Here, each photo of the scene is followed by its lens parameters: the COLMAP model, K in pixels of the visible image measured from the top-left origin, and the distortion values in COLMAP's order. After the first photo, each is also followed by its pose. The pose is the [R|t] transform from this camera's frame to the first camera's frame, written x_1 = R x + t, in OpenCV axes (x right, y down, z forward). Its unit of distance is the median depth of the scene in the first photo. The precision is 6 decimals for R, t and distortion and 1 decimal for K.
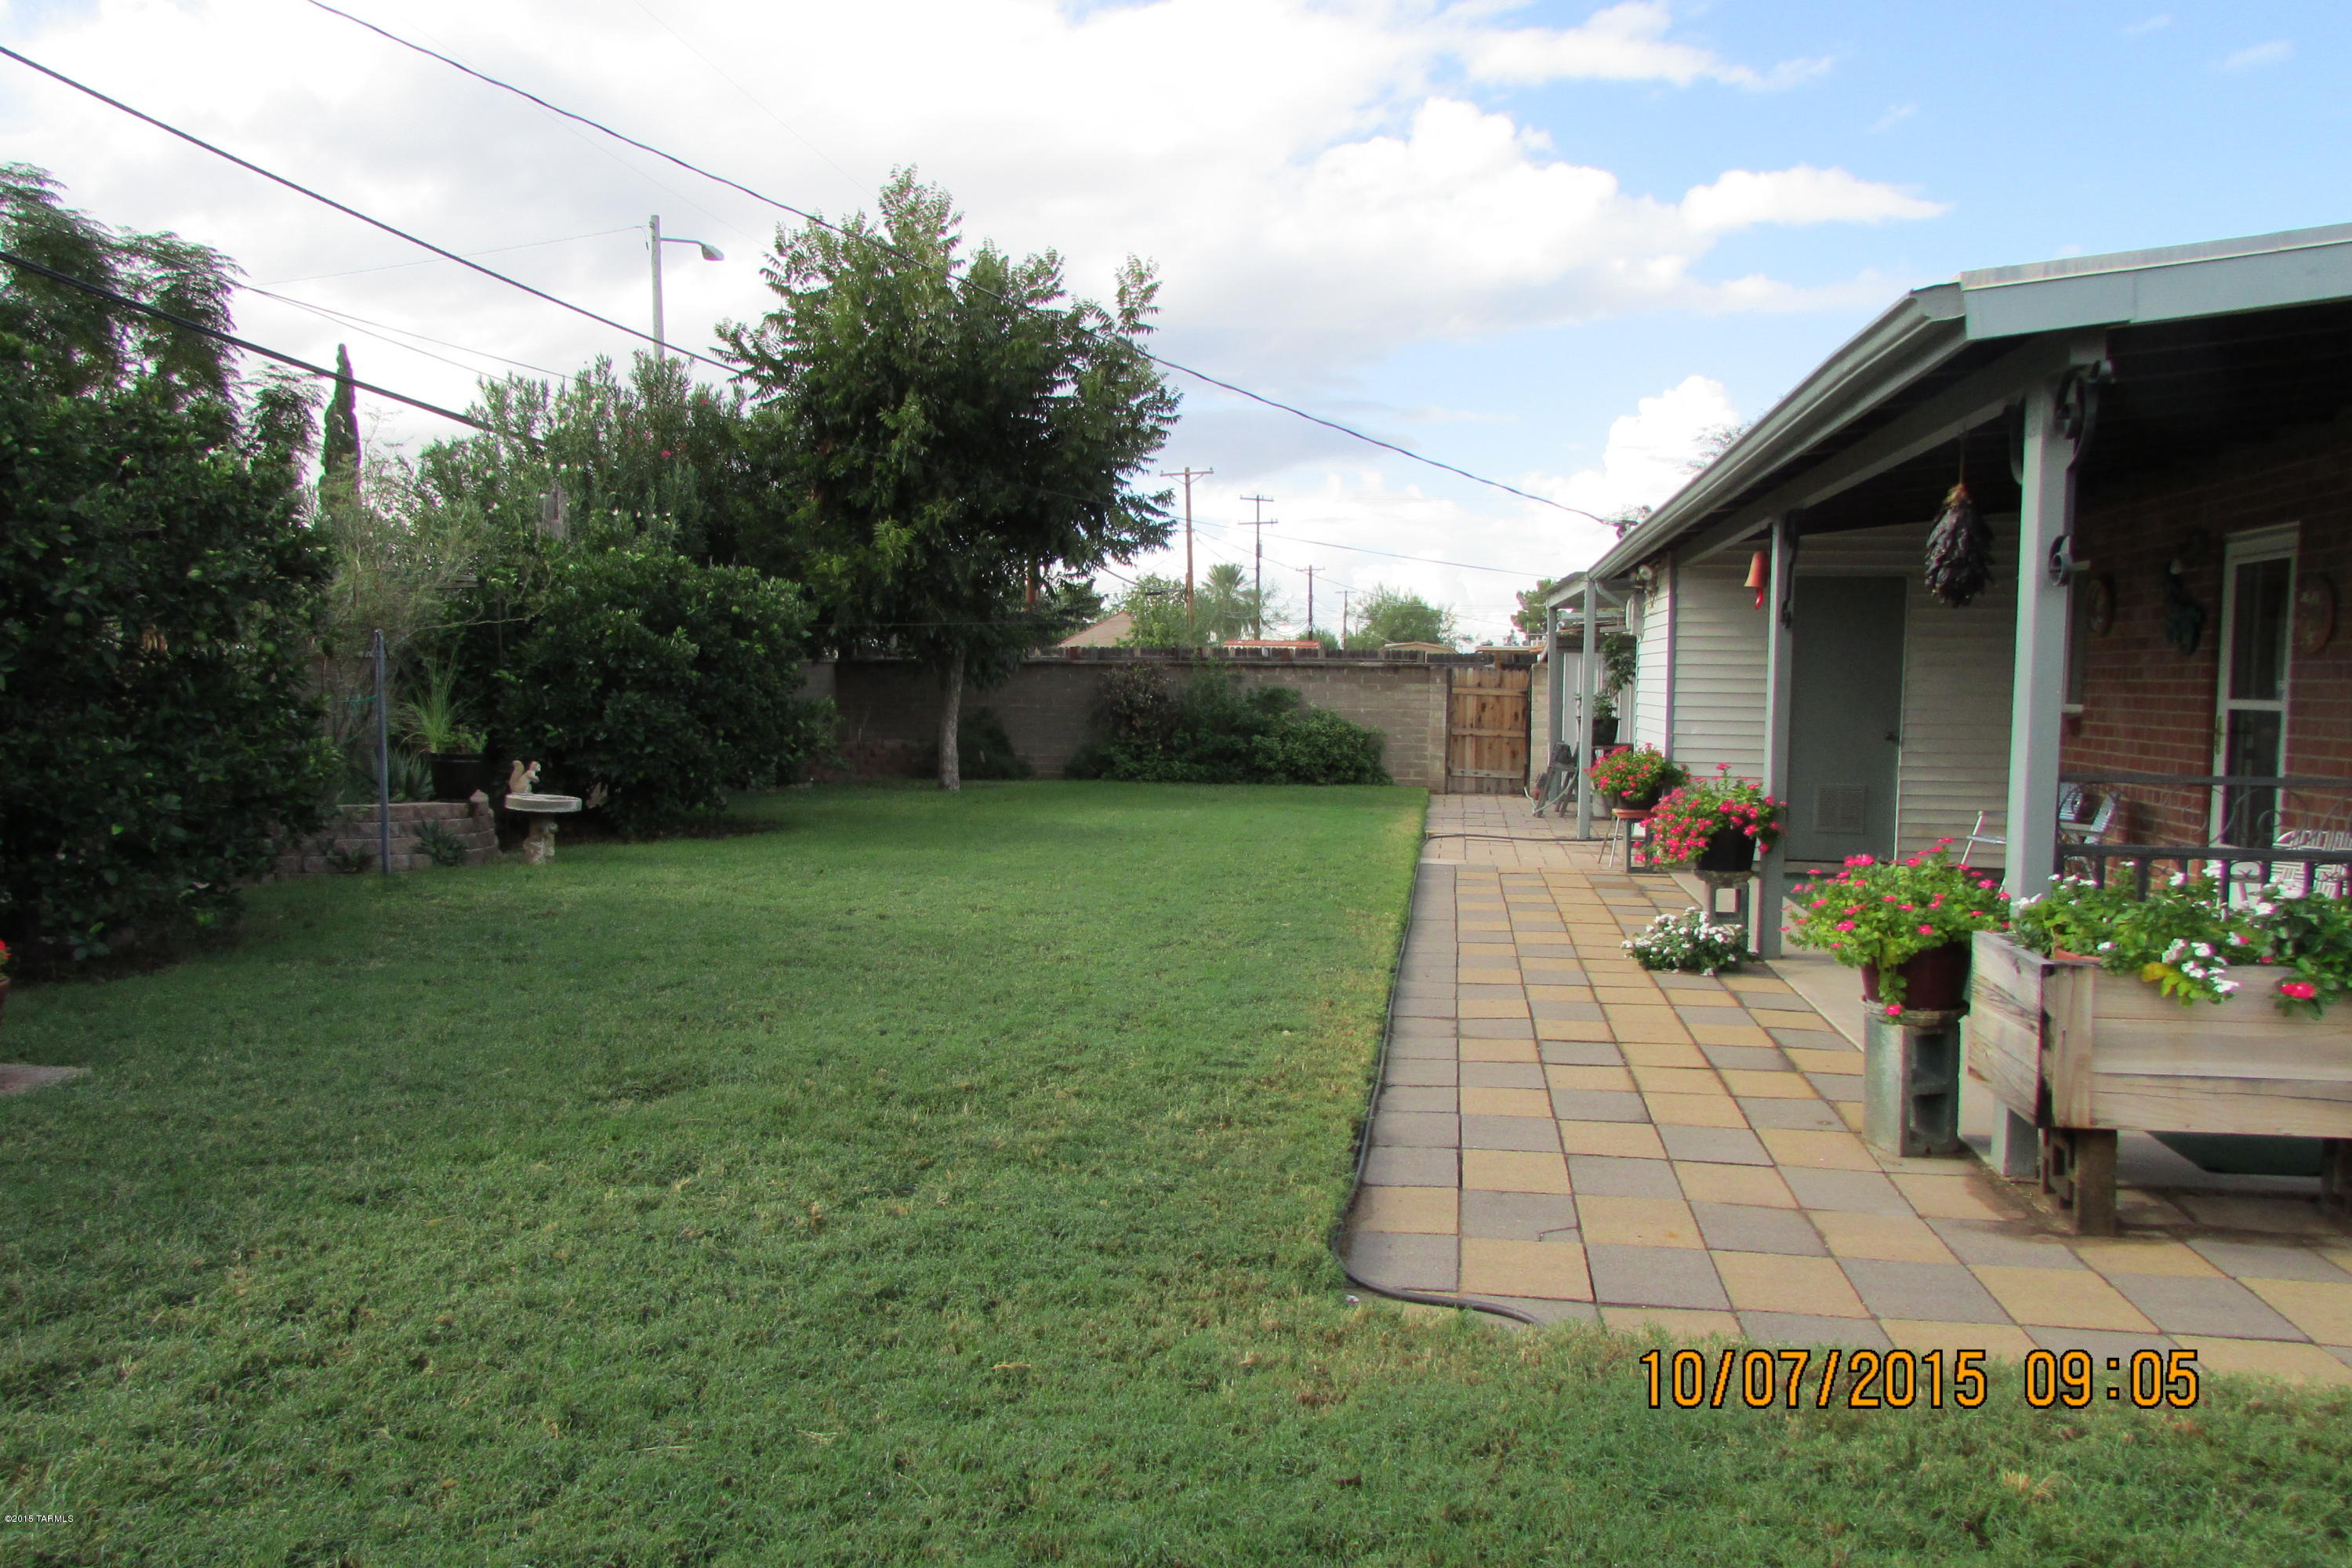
lens RADIAL K [[1688.0, 0, 1157.7], [0, 1688.0, 818.0], [0, 0, 1]] dist [-0.039860, 0.028541]
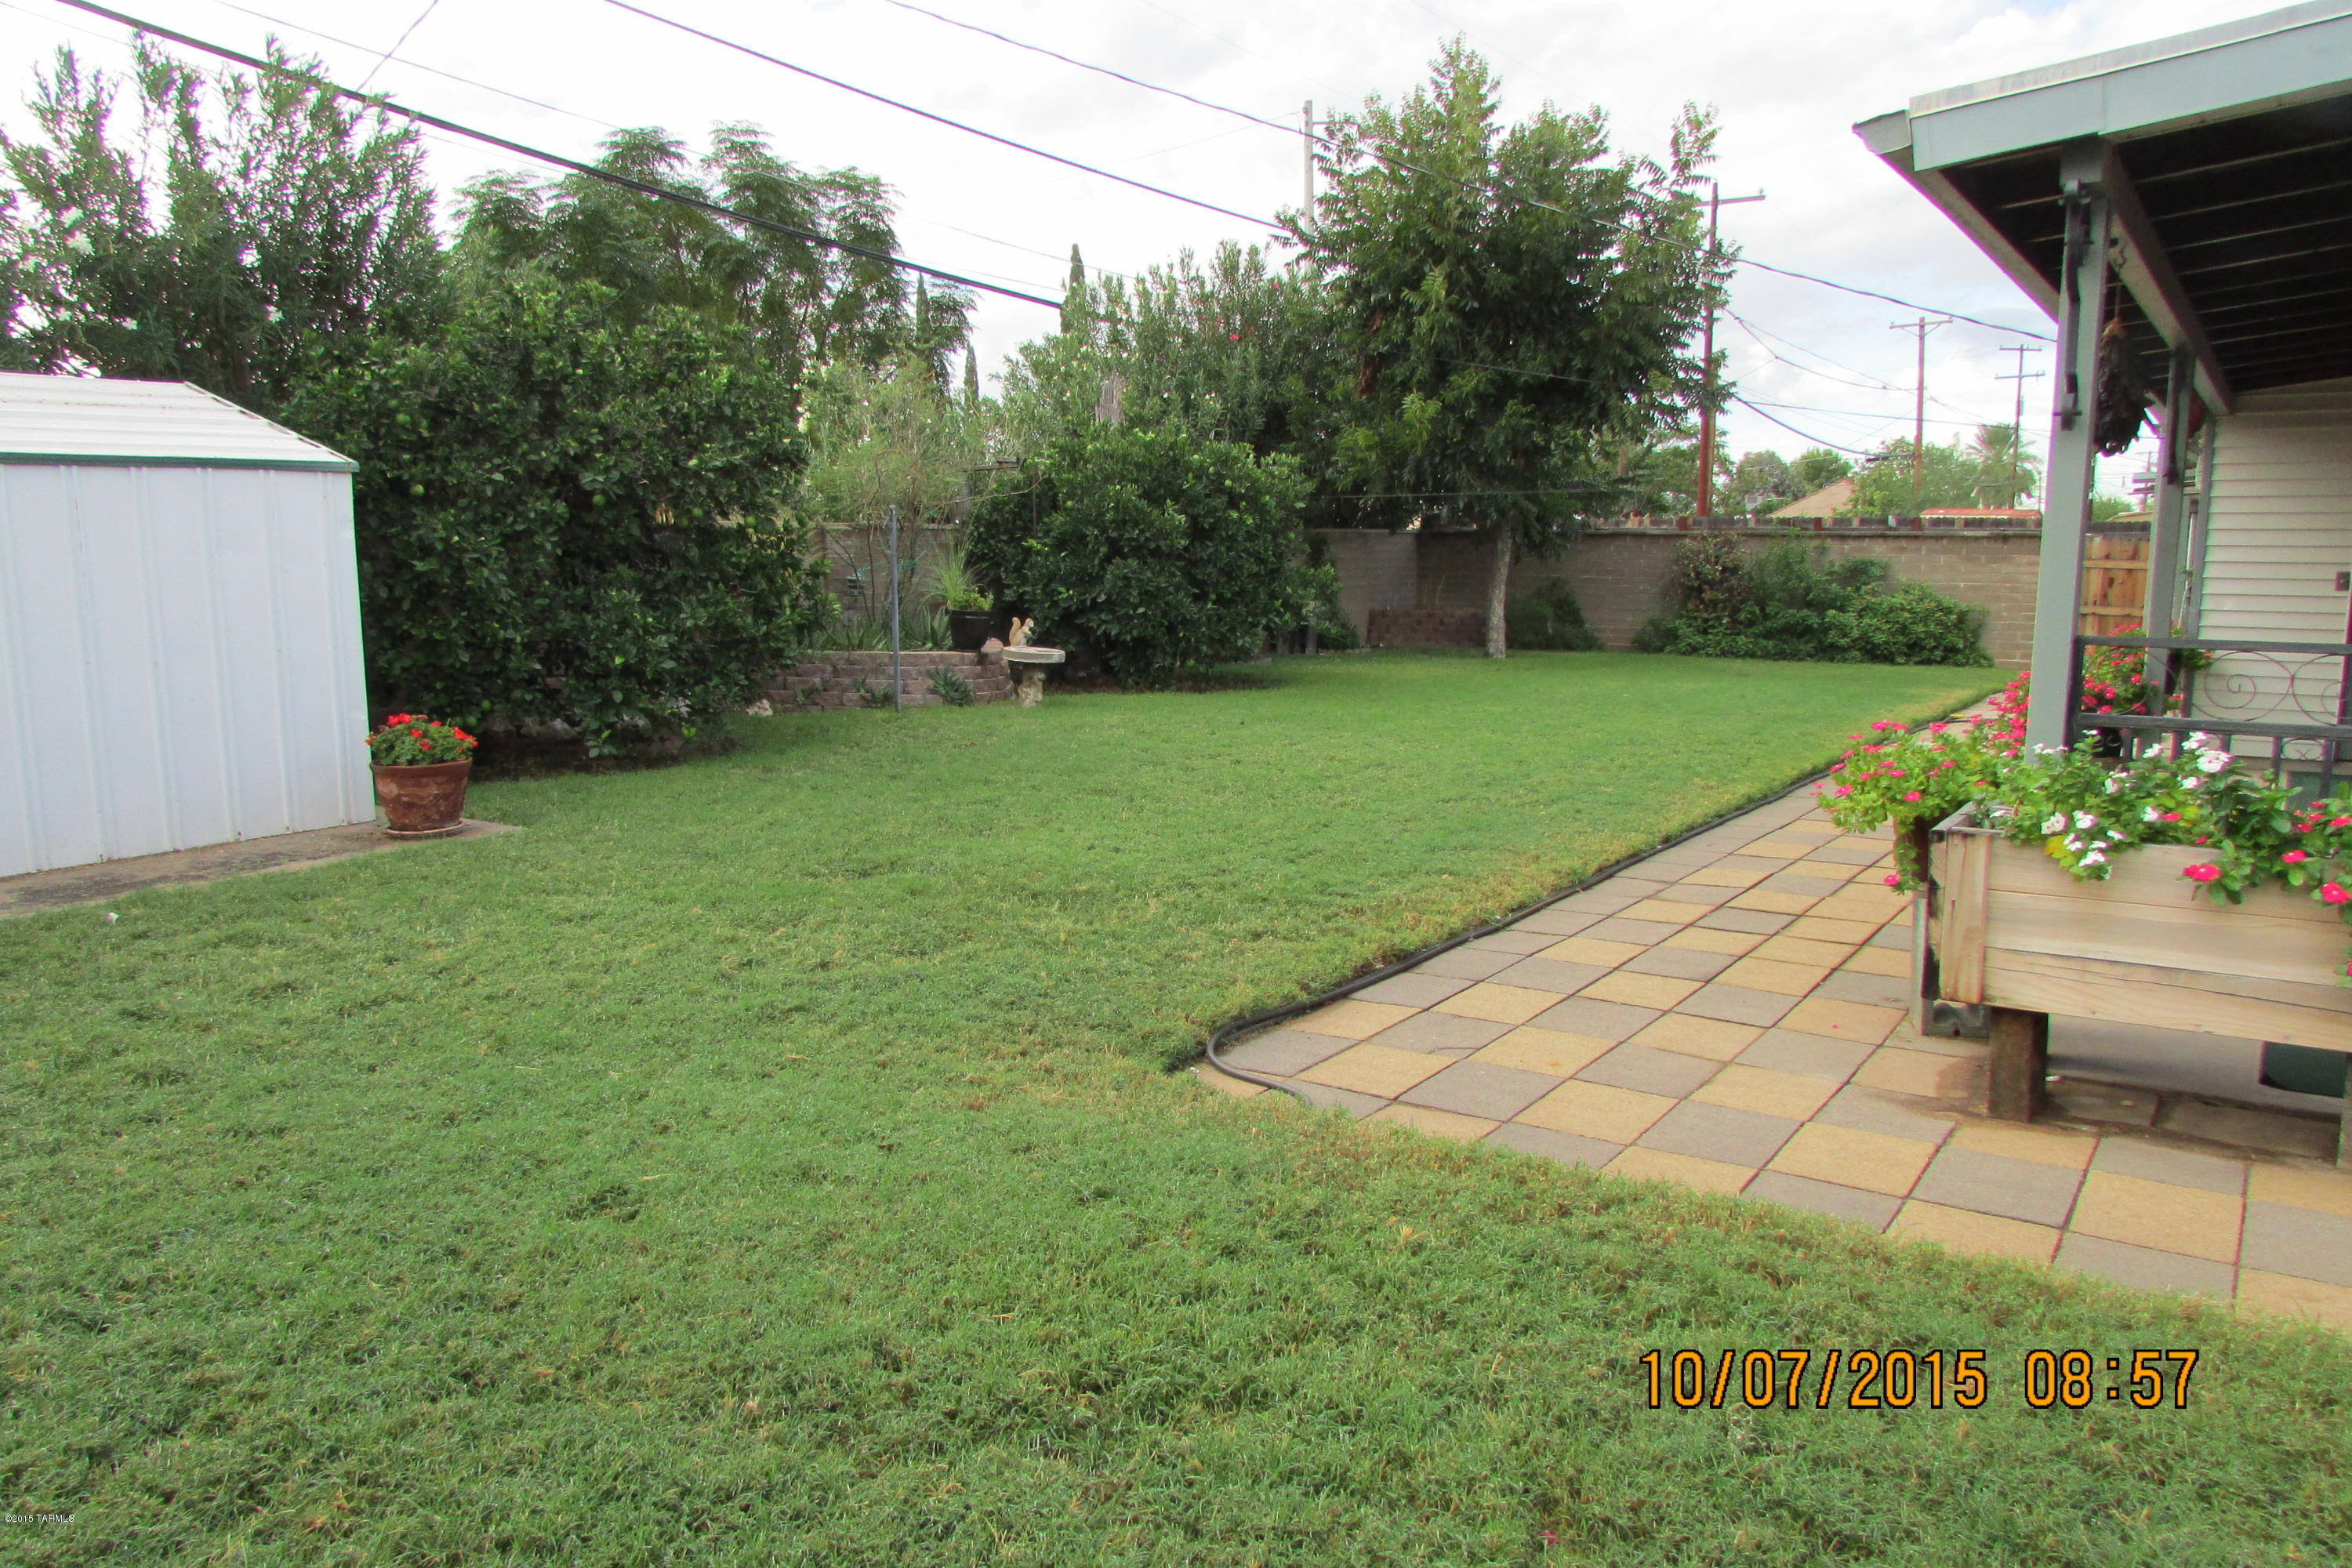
lens RADIAL K [[1688.0, 0, 1157.7], [0, 1688.0, 818.0], [0, 0, 1]] dist [-0.039860, 0.028541]
pose [[0.909840, 0.062911, -0.410162, 0.129511], [-0.032682, 0.996234, 0.080306, 0.004415], [0.413670, -0.059660, 0.908470, -0.014722]]
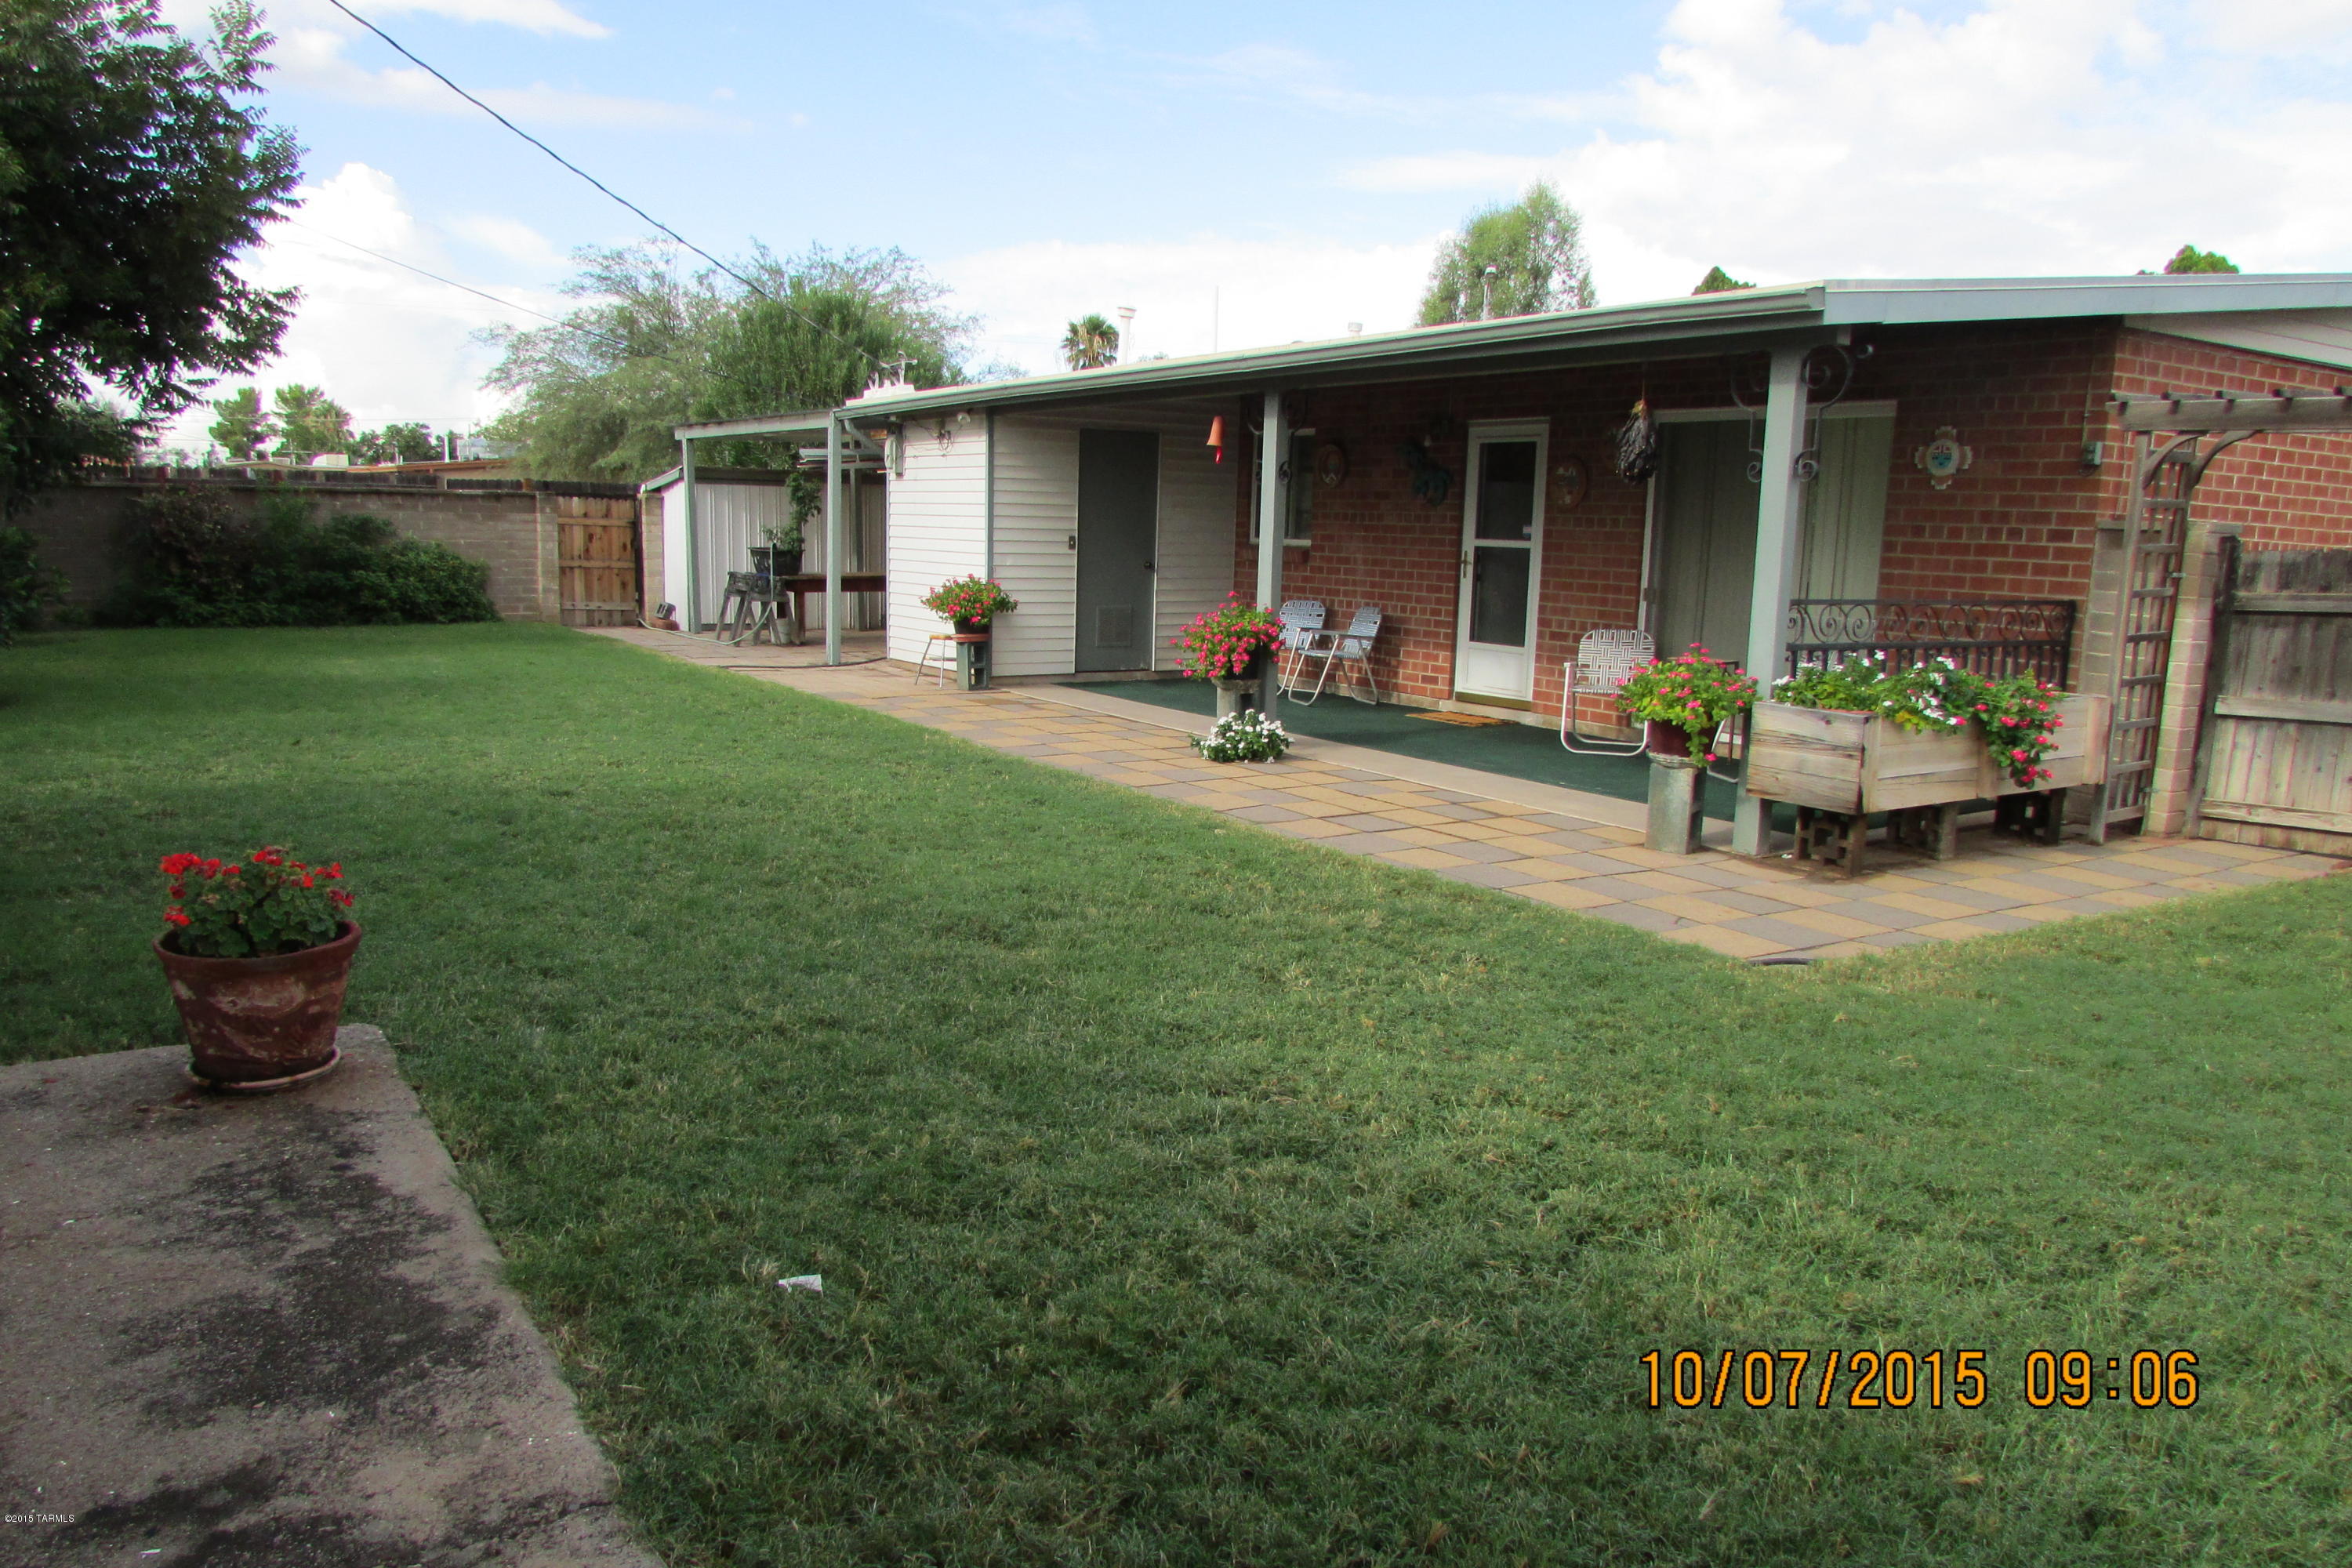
lens RADIAL K [[1687.5, 0, 1176.0], [0, 1687.5, 784.0], [0, 0, 1]] dist [-0.049811, 0.026667]
pose [[0.736459, -0.096927, 0.669502, -0.271876], [0.039697, 0.994169, 0.100264, -0.009529], [-0.675317, -0.047263, 0.736012, 0.059474]]
